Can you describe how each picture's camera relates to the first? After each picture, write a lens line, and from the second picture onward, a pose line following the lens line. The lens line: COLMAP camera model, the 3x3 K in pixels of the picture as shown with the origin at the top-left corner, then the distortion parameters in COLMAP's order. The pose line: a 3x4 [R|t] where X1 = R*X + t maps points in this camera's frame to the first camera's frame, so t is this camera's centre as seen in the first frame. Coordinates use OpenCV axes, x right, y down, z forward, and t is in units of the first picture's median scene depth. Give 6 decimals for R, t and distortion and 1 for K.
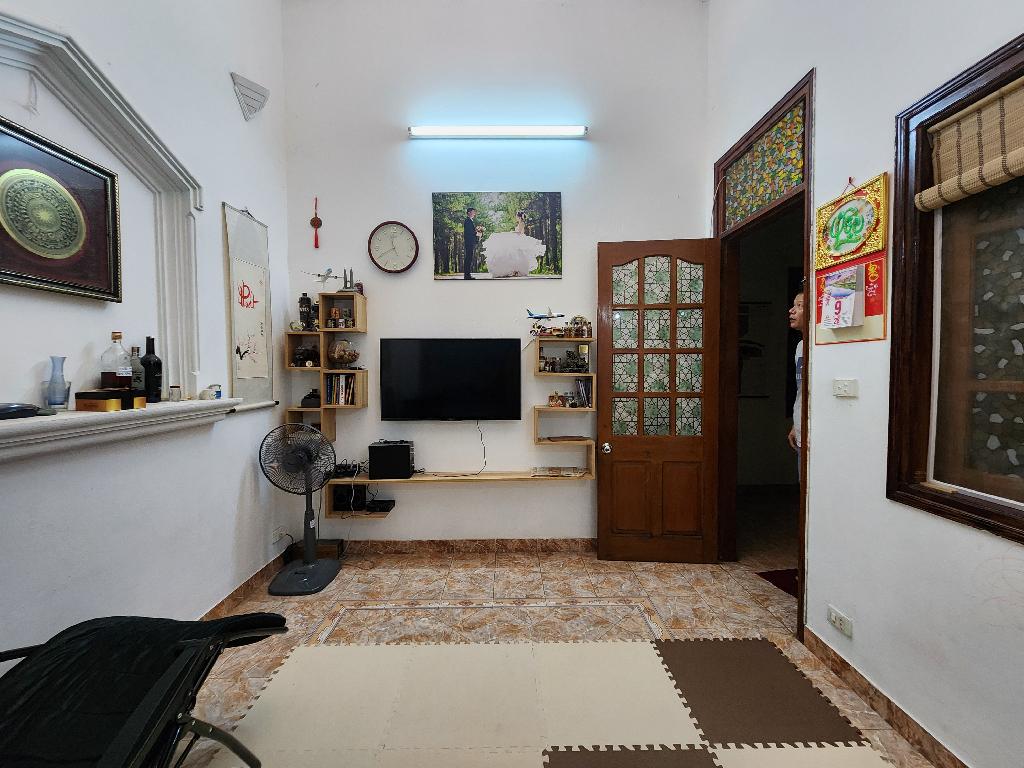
lens RADIAL K [[419.9, 0, 515.1], [0, 419.9, 384.2], [0, 0, 1]] dist [0.000527, 0.000484]
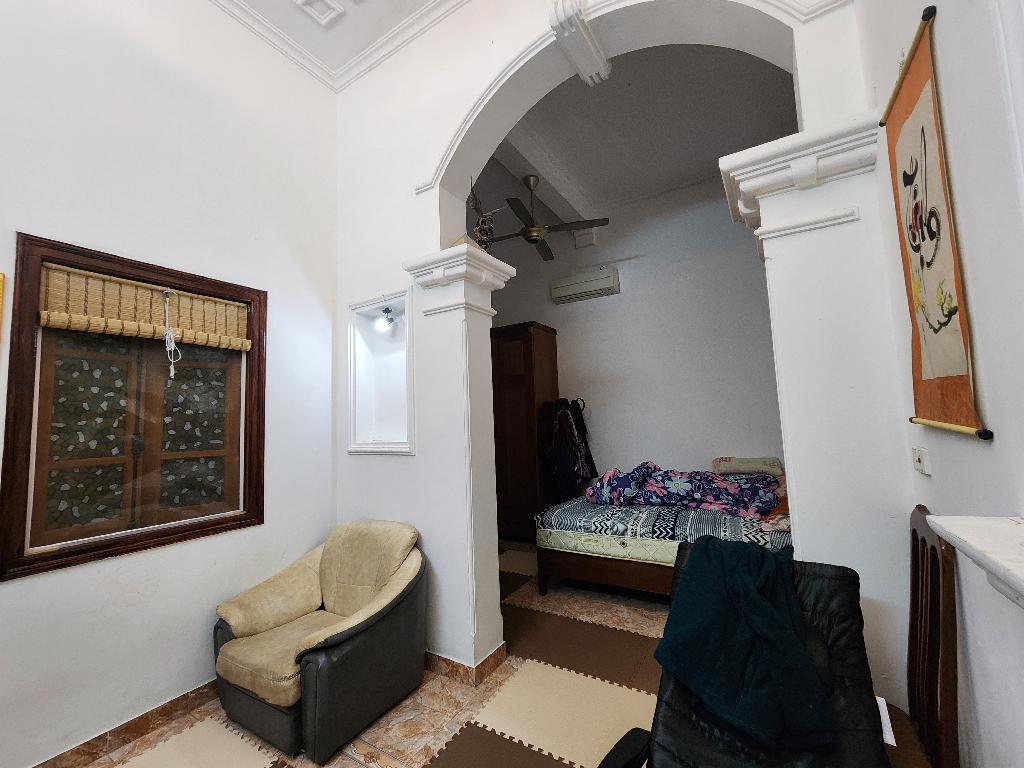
lens RADIAL K [[419.9, 0, 515.1], [0, 419.9, 384.2], [0, 0, 1]] dist [0.000527, 0.000484]
pose [[-0.843293, 0.086336, 0.530474, -0.898669], [0.064660, 0.996142, -0.059334, -0.081373], [-0.533551, -0.015736, -0.845622, 1.381218]]
